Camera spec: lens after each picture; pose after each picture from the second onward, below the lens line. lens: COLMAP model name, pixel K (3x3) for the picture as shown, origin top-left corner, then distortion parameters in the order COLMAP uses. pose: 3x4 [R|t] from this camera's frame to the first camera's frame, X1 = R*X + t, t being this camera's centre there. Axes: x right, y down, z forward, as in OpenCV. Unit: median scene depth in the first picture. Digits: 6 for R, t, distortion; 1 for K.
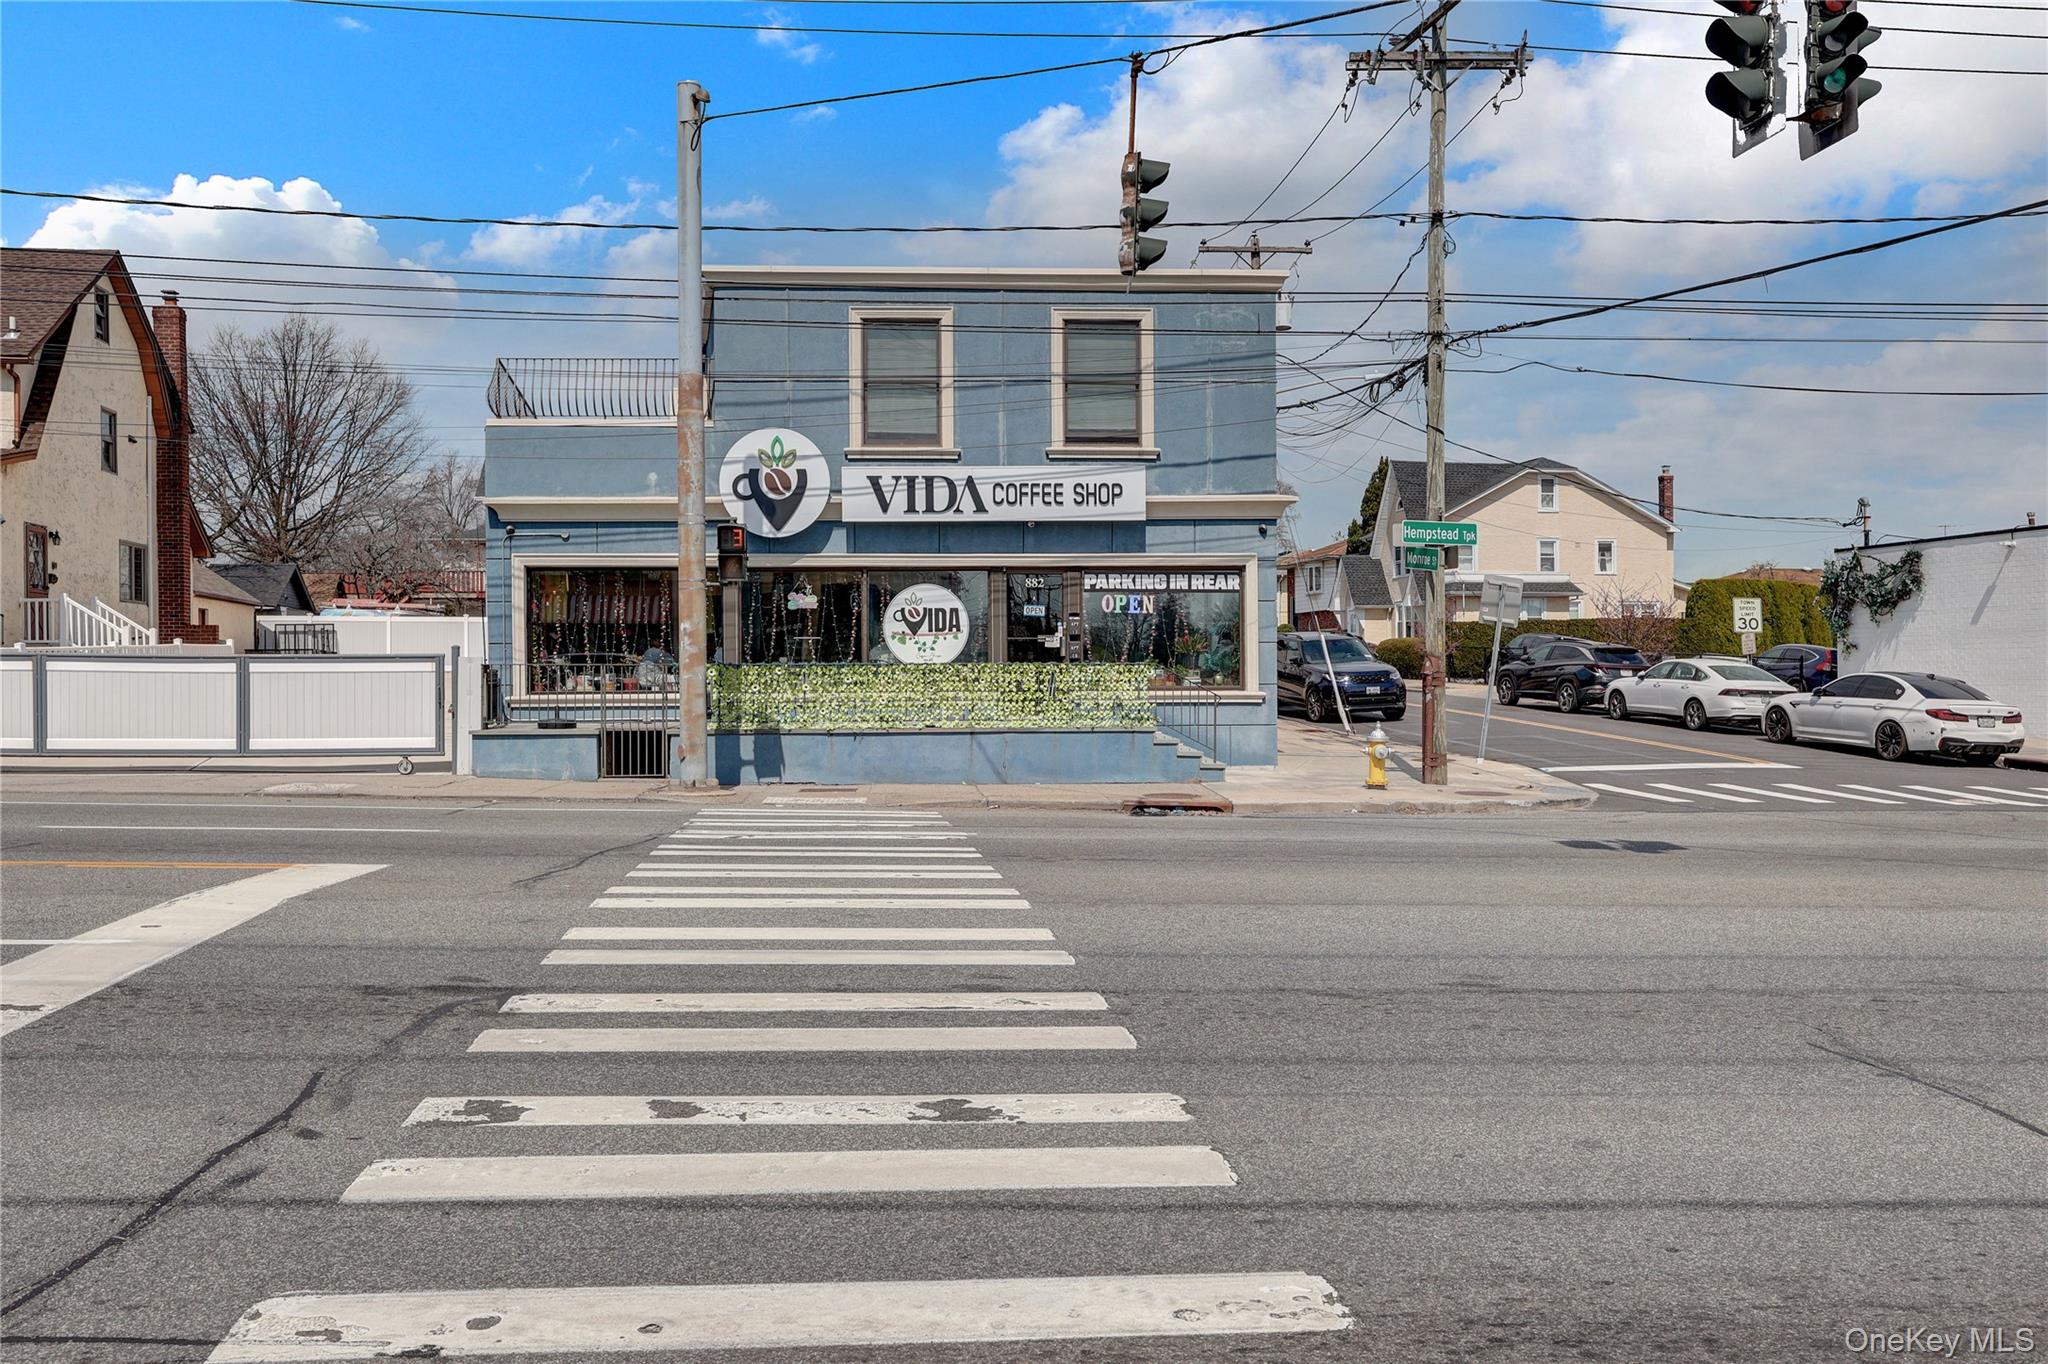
lens RADIAL K [[1700.2, 0, 1024.0], [0, 1700.2, 682.0], [0, 0, 1]] dist [-0.000916, 0.002896]
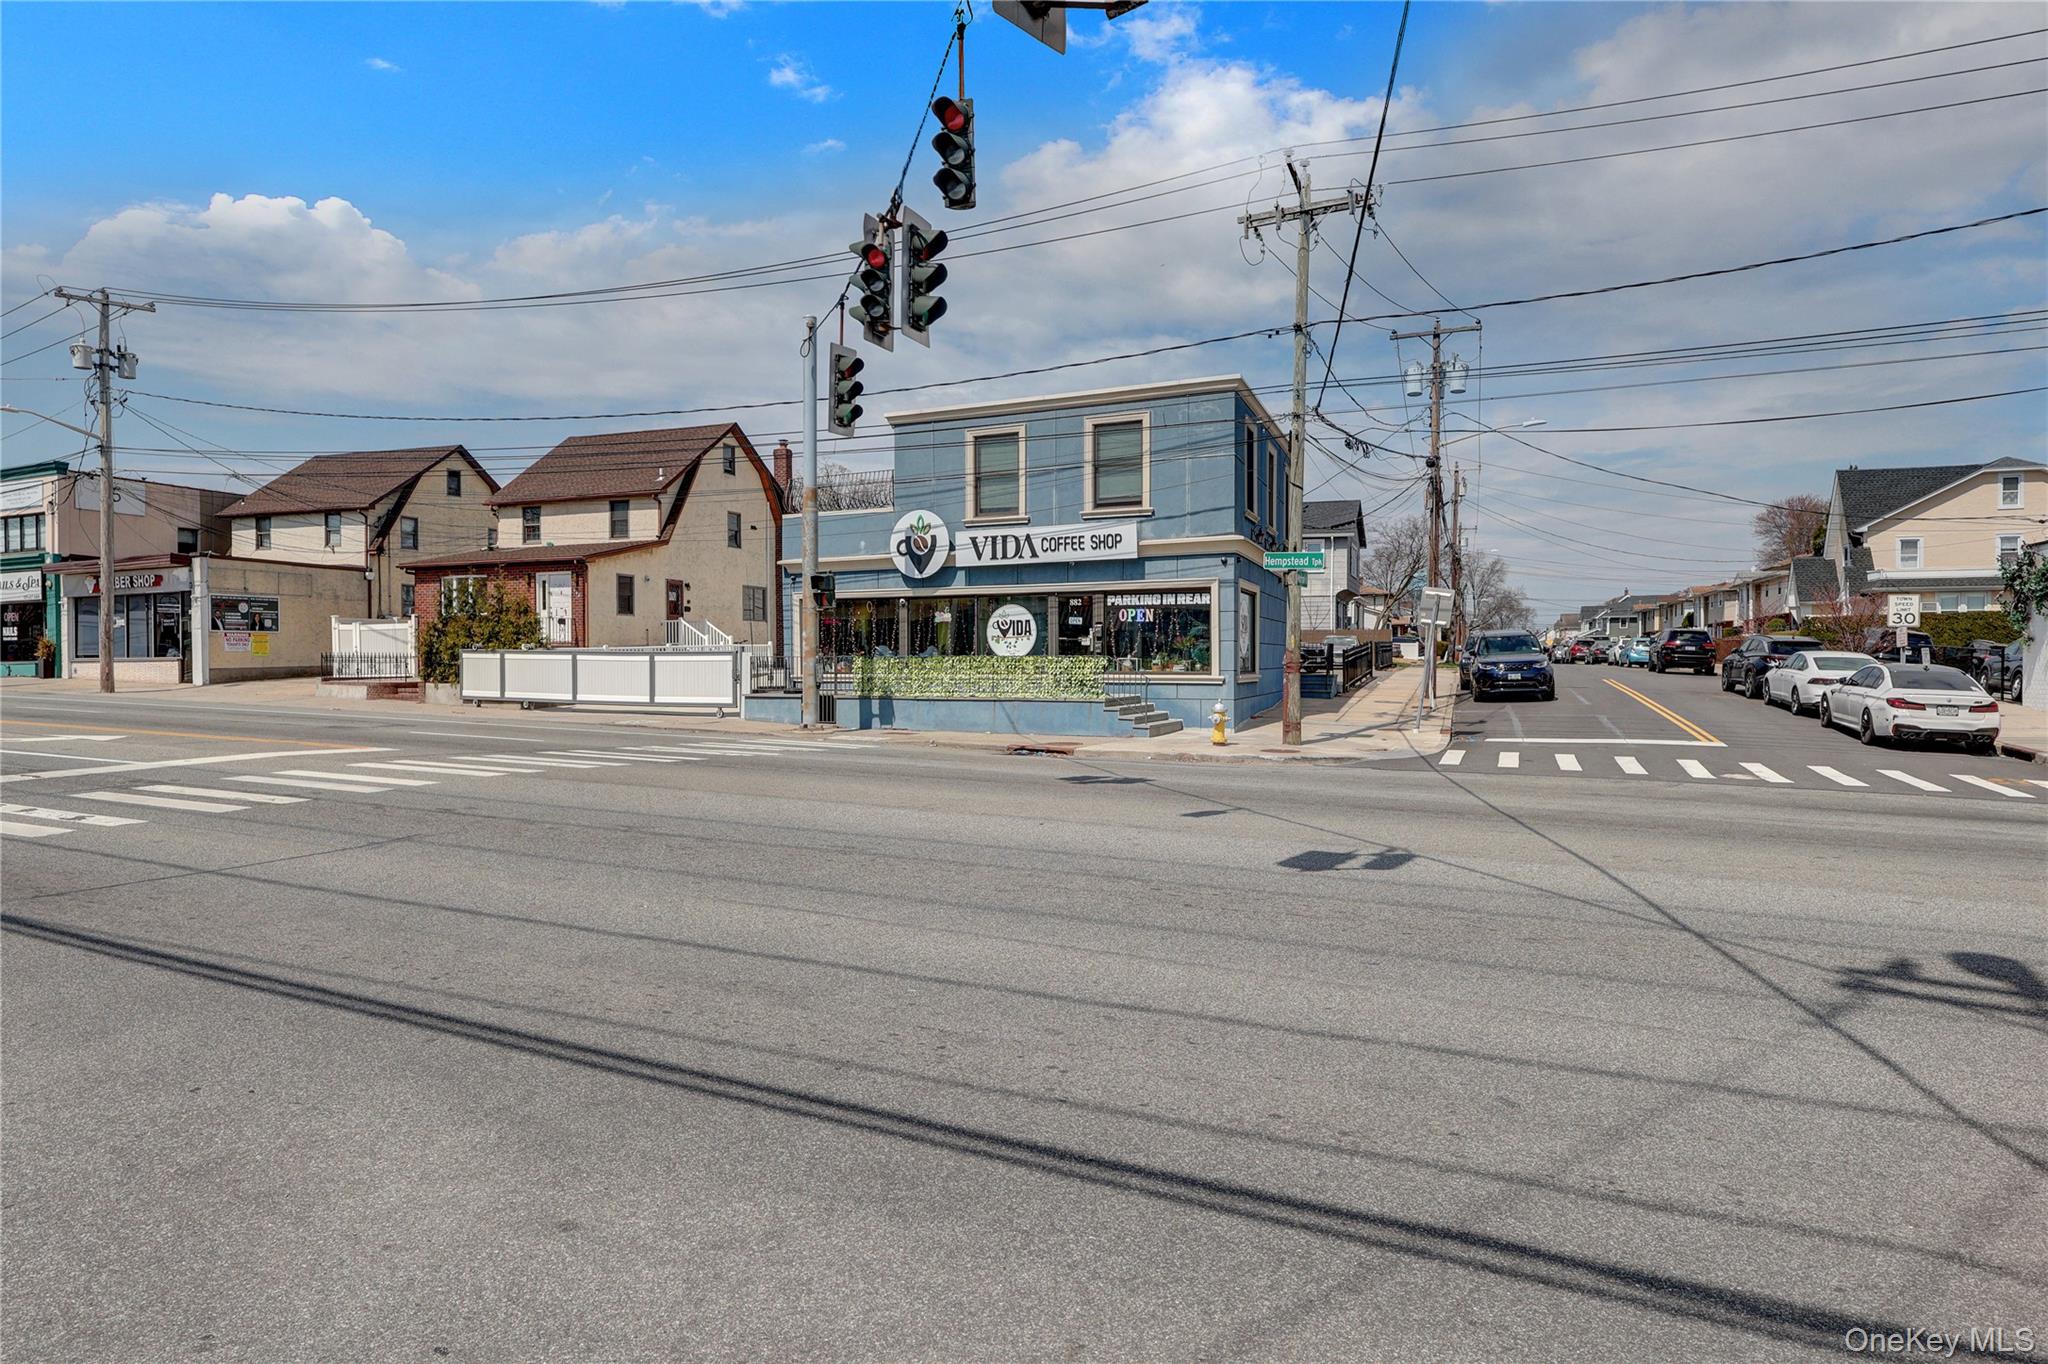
lens RADIAL K [[1300.2, 0, 1024.0], [0, 1300.2, 682.0], [0, 0, 1]] dist [0.003313, 0.001073]
pose [[0.852852, 0.010896, -0.522039, 0.572040], [-0.004940, 0.999906, 0.012800, -0.002431], [0.522129, -0.008338, 0.852826, -0.003080]]
